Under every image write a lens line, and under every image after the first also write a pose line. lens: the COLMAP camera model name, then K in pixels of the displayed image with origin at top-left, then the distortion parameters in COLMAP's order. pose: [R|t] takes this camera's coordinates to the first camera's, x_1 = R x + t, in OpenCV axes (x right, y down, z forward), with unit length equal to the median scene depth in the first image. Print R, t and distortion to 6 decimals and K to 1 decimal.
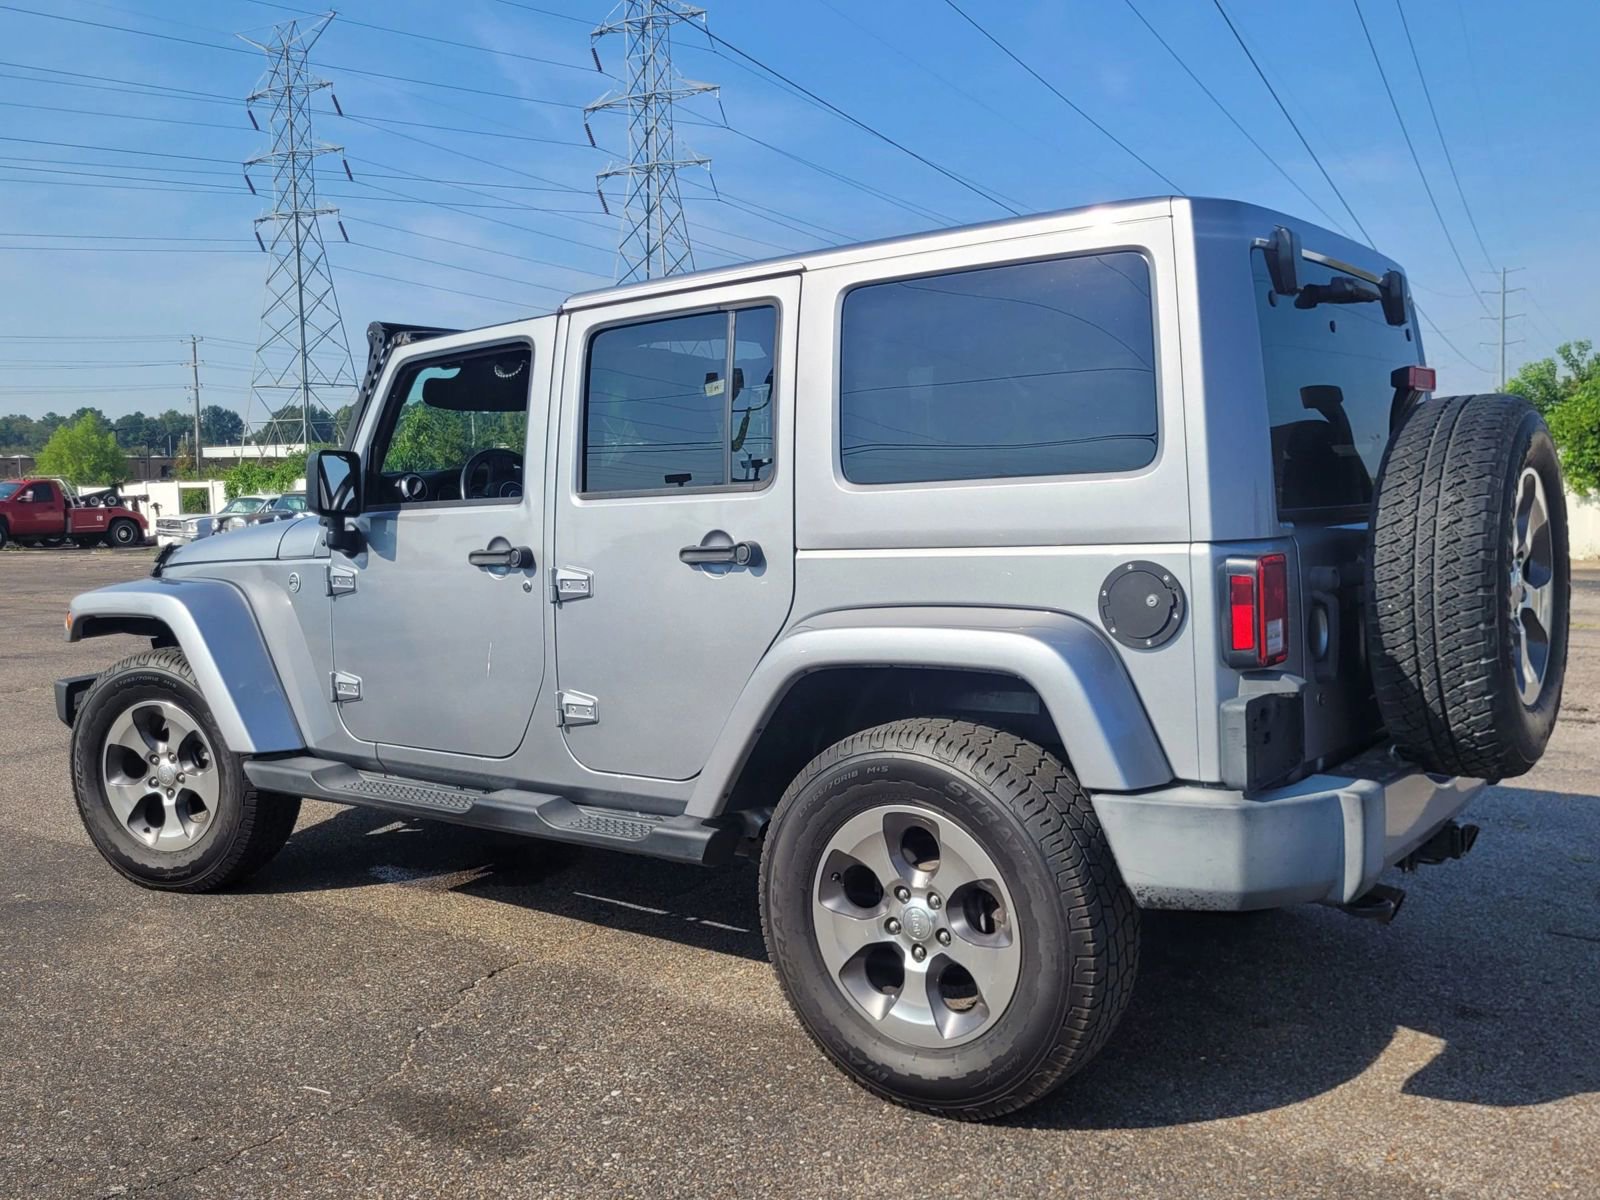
lens RADIAL K [[1439.7, 0, 802.8], [0, 1439.7, 586.3], [0, 0, 1]] dist [0.047129, -0.037404]
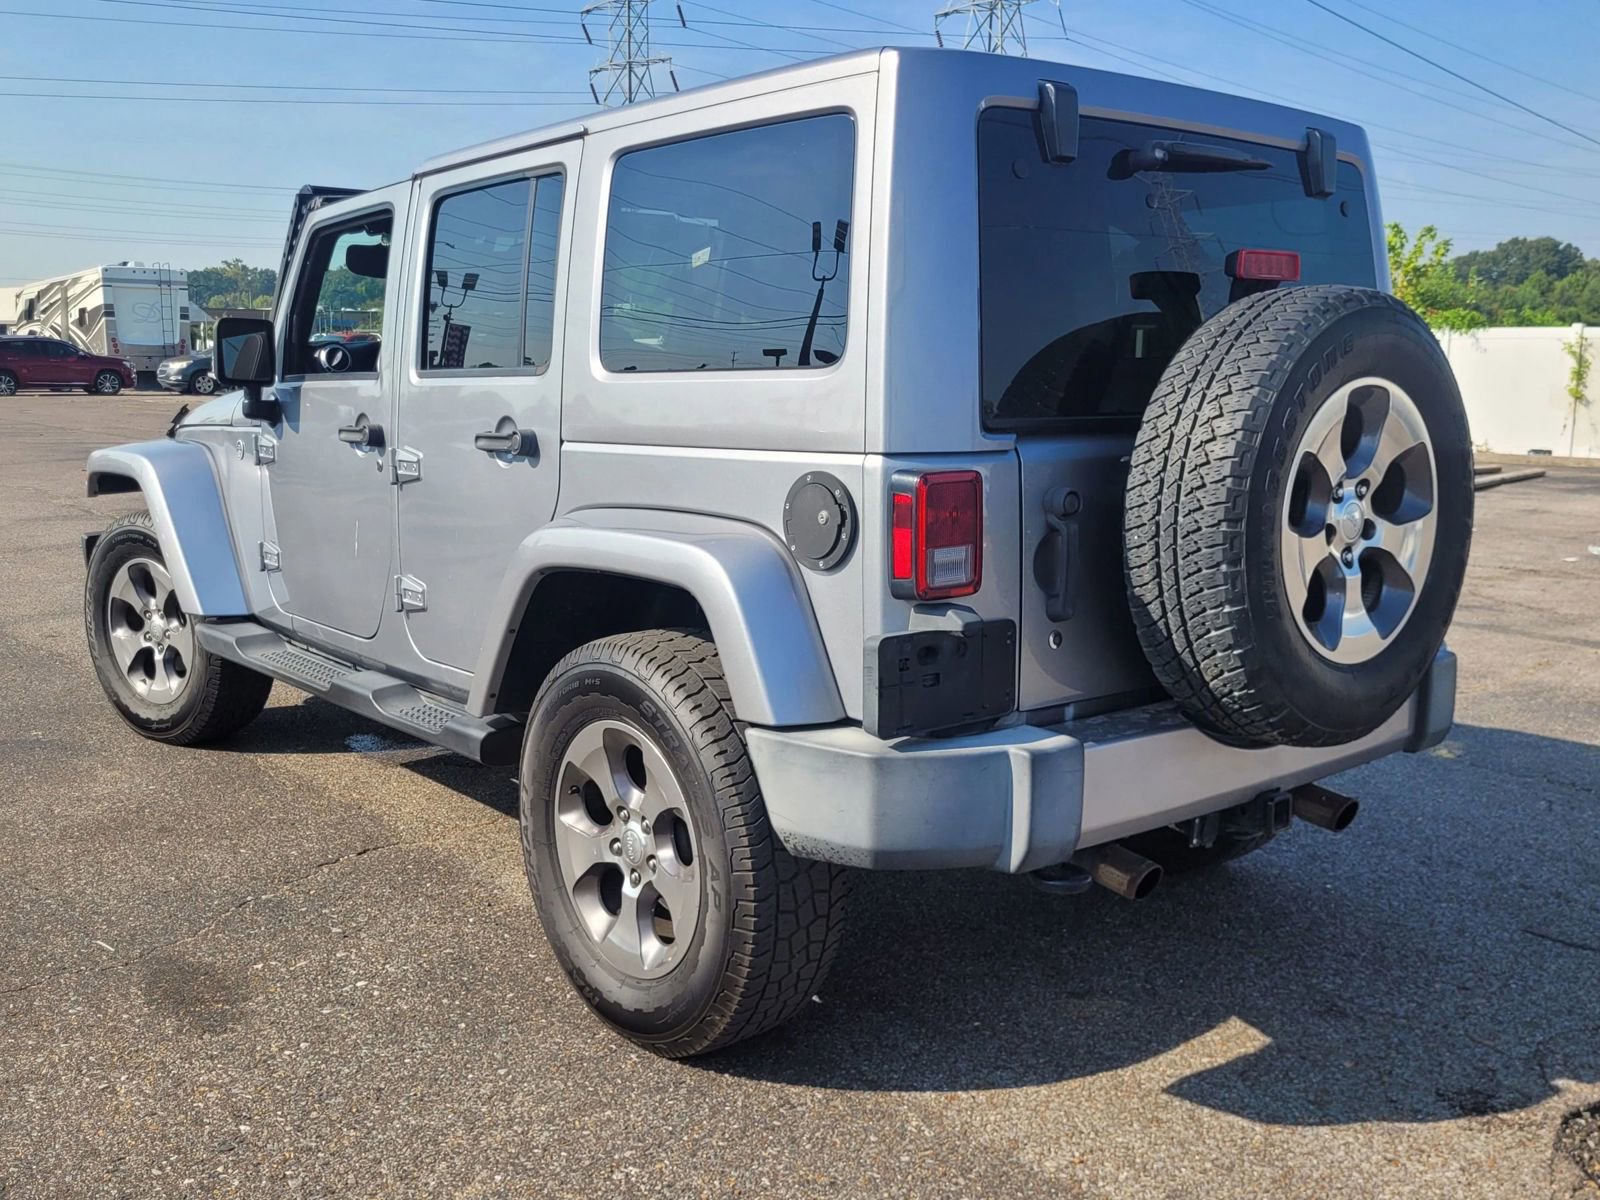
lens RADIAL K [[1519.6, 0, 793.4], [0, 1519.6, 588.5], [0, 0, 1]] dist [0.047384, 0.000000]
pose [[0.971750, 0.063623, -0.227276, 0.380932], [-0.044656, 0.995150, 0.087645, -0.023868], [0.231750, -0.075020, 0.969878, 0.074624]]
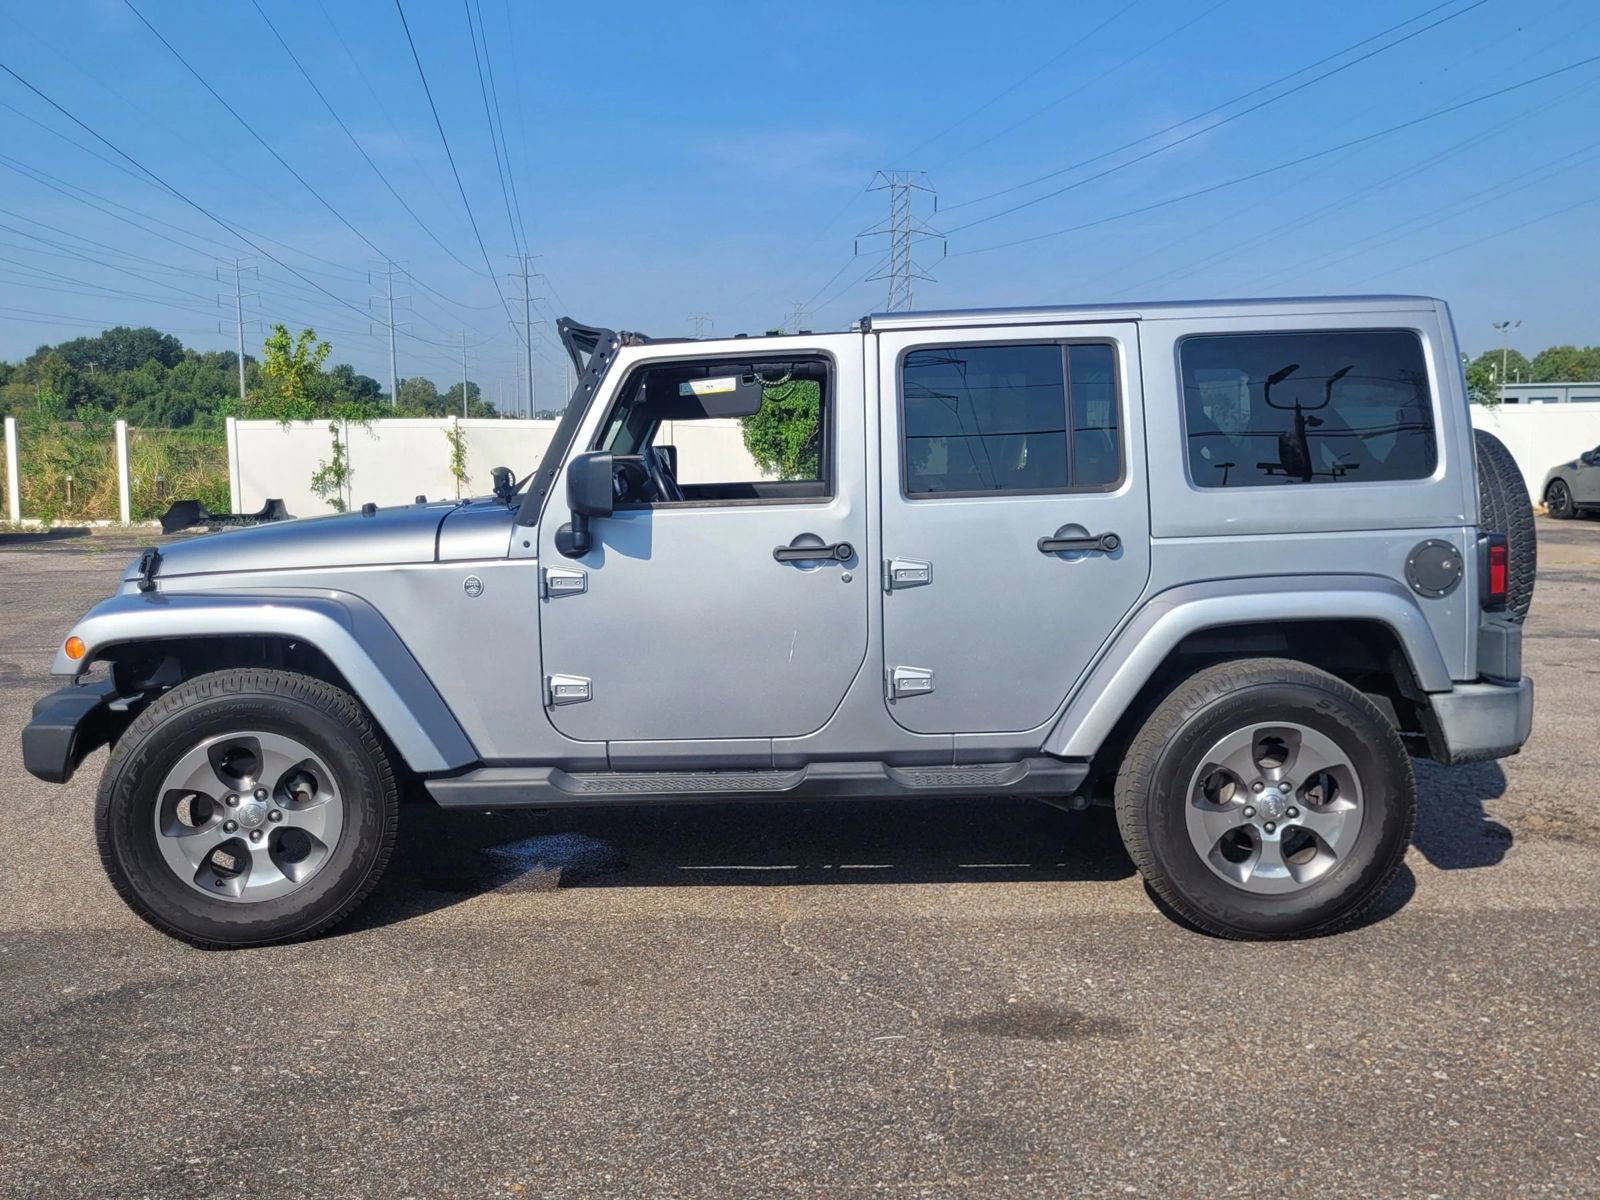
lens RADIAL K [[1435.6, 0, 806.5], [0, 1435.6, 582.8], [0, 0, 1]] dist [0.002195, 0.067431]
pose [[0.797800, -0.050837, 0.600775, -1.051441], [0.036770, 0.998687, 0.035680, -0.043692], [-0.601800, -0.006375, 0.798621, 0.165397]]
